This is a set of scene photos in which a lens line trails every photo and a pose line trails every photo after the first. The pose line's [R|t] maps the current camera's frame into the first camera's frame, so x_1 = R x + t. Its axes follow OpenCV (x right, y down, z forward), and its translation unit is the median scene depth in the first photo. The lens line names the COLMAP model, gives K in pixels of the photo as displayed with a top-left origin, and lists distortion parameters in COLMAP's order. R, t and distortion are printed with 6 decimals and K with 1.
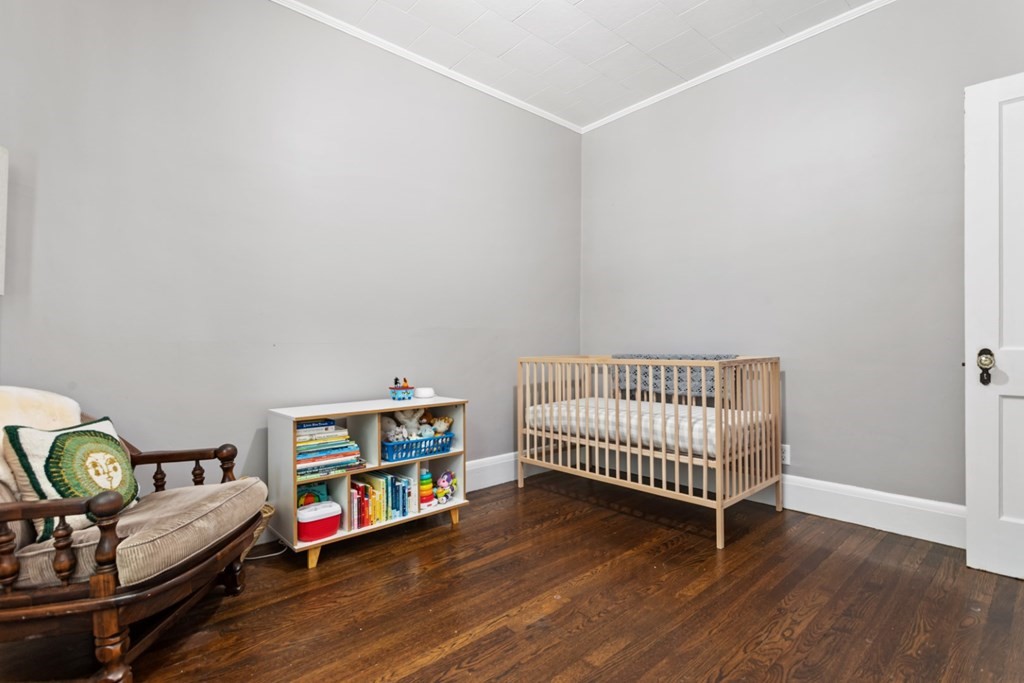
lens RADIAL K [[488.5, 0, 512.0], [0, 488.5, 341.5], [0, 0, 1]] dist [-0.000506, -0.000095]
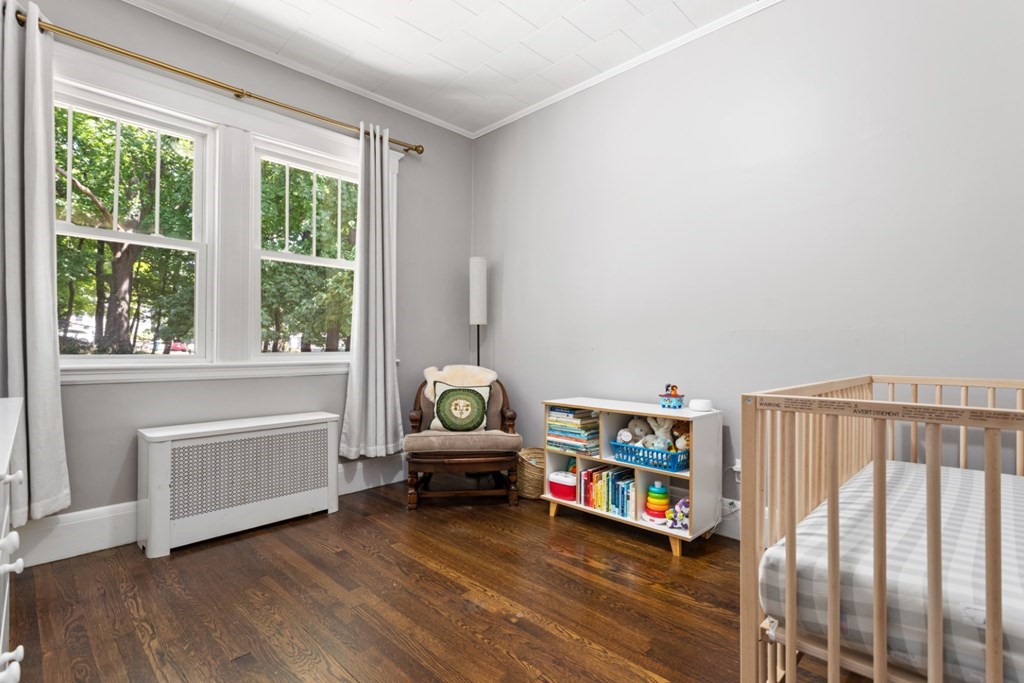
lens RADIAL K [[488.5, 0, 512.0], [0, 488.5, 341.5], [0, 0, 1]] dist [-0.000506, -0.000095]
pose [[0.055491, -0.006551, -0.998438, 0.829934], [-0.002408, 0.999975, -0.006695, -0.004749], [0.998456, 0.002775, 0.055474, 0.735978]]
